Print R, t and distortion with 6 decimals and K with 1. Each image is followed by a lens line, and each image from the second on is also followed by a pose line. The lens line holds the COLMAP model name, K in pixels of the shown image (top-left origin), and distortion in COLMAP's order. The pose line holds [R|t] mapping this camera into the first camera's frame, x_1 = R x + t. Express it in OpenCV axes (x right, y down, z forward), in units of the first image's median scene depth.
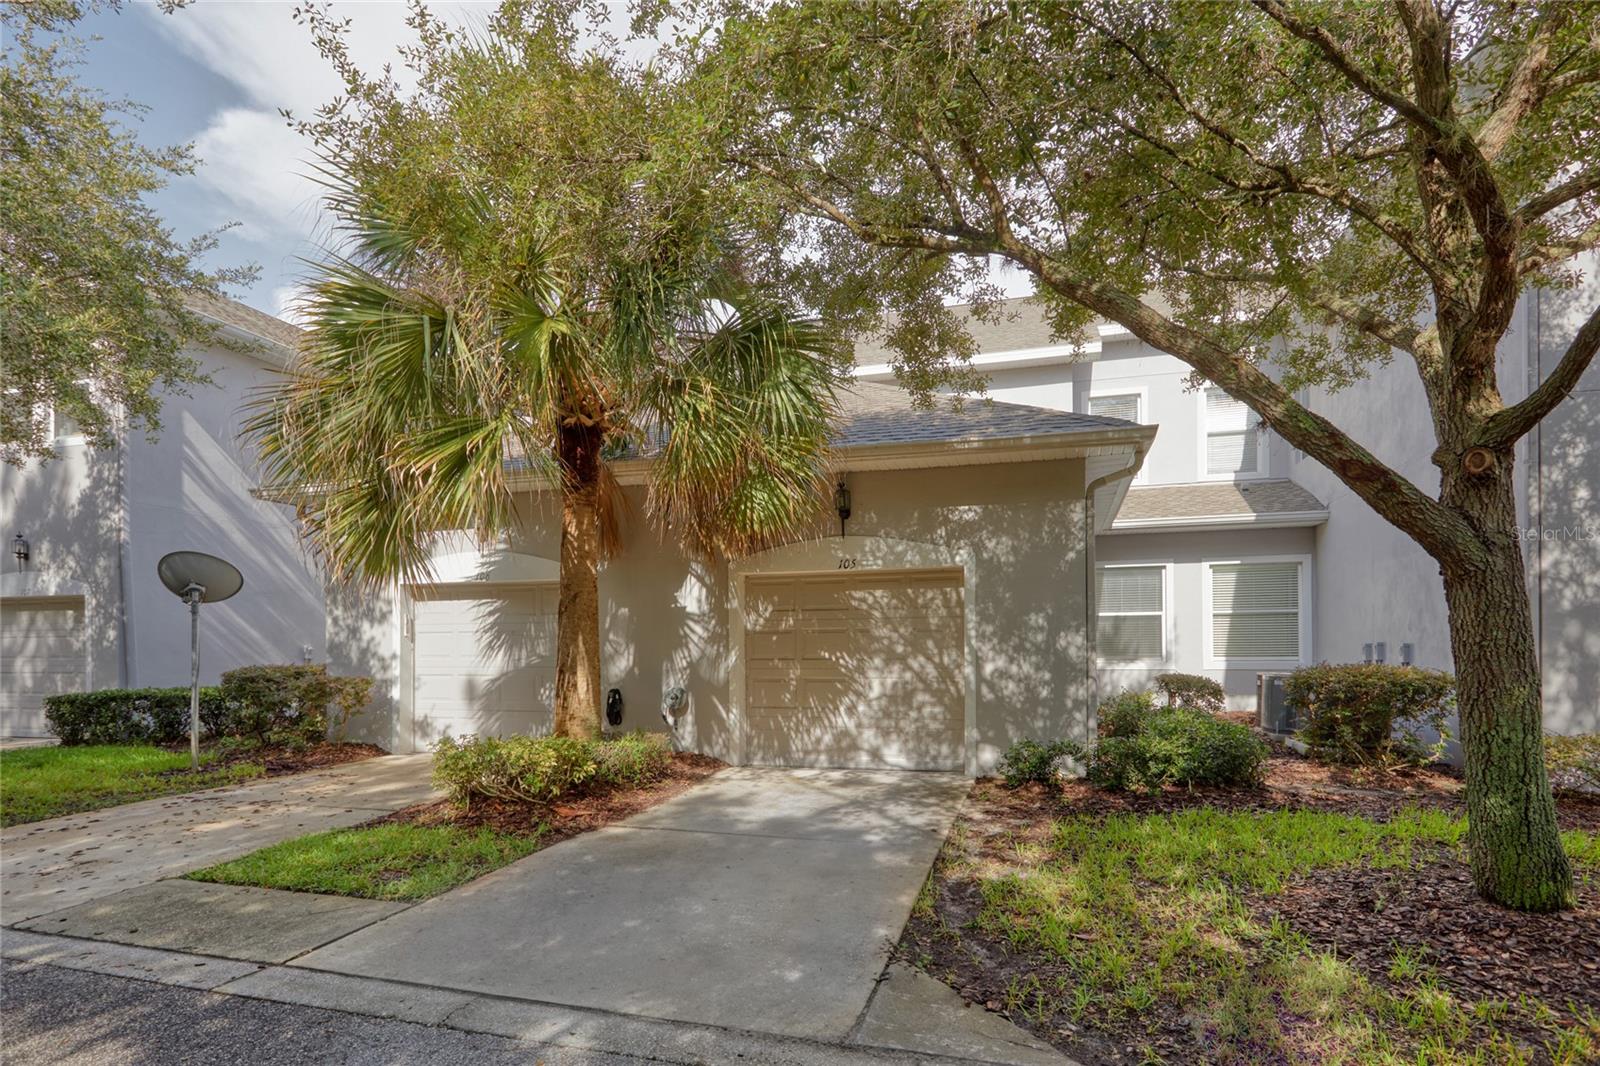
lens RADIAL K [[816.9, 0, 711.6], [0, 816.9, 632.2], [0, 0, 1]] dist [-0.016589, -0.002551]
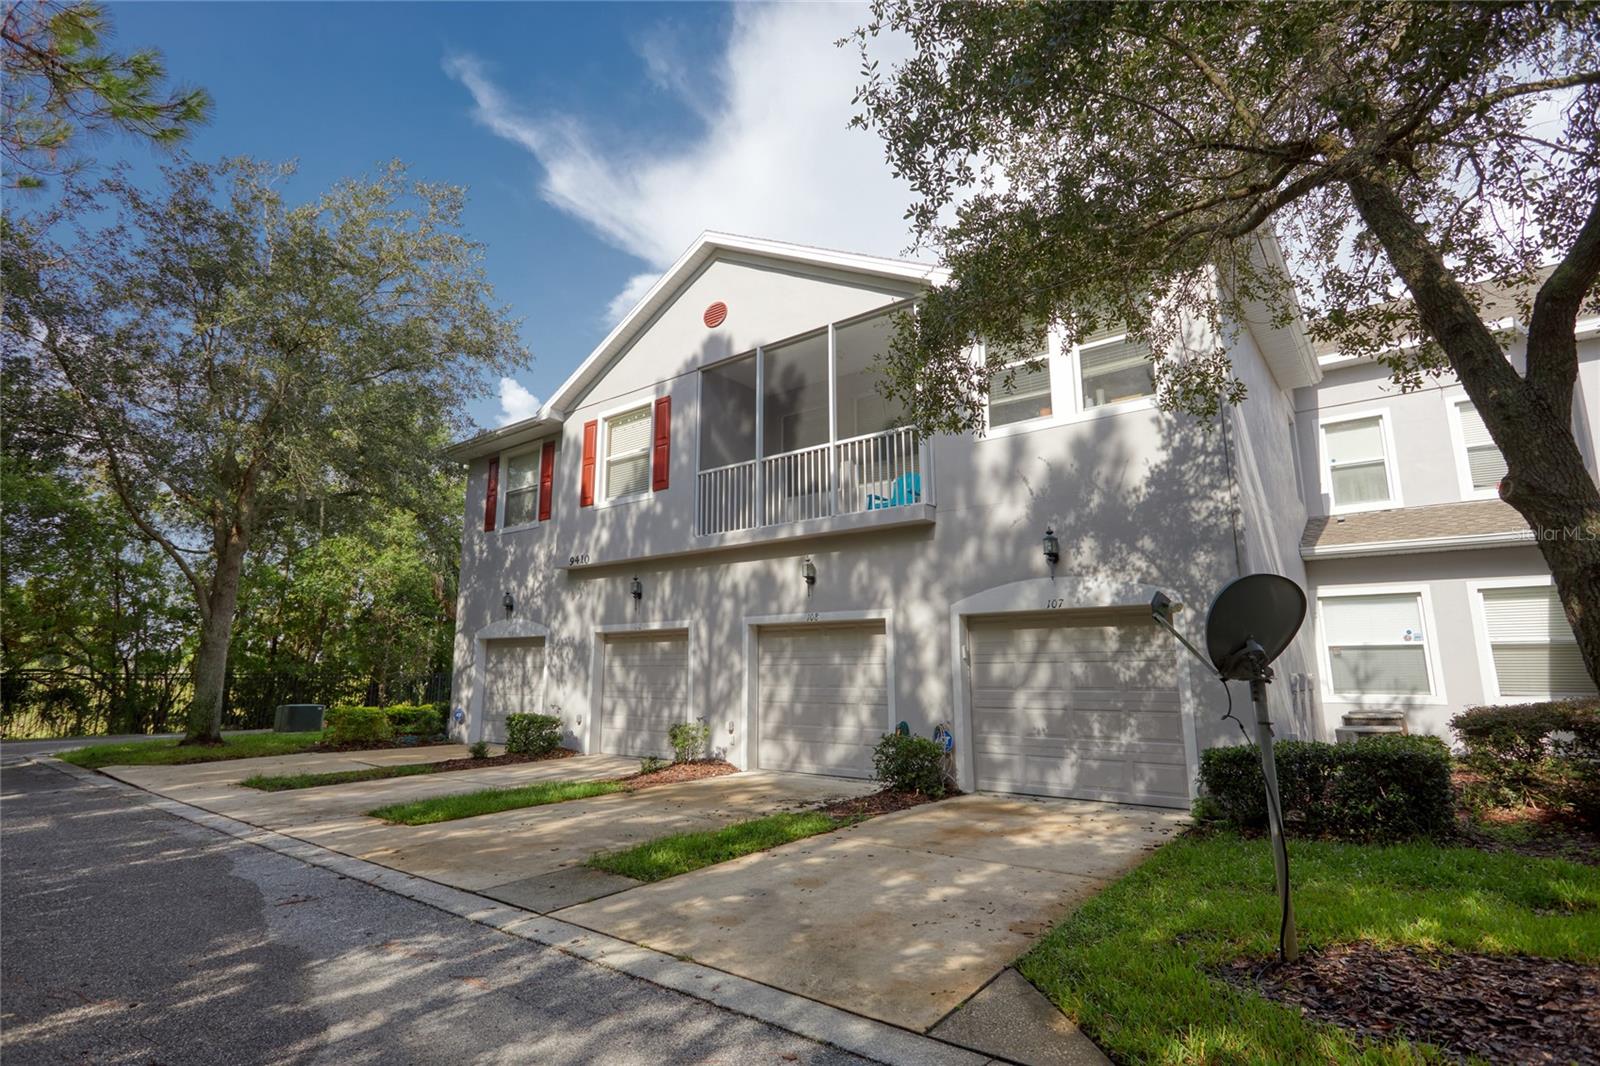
lens RADIAL K [[735.8, 0, 797.3], [0, 735.8, 532.1], [0, 0, 1]] dist [-0.002444, -0.000094]
pose [[0.948837, -0.063043, -0.309408, -1.138631], [0.005676, 0.983114, -0.182906, 0.012304], [0.315714, 0.171792, 0.933173, 0.330779]]
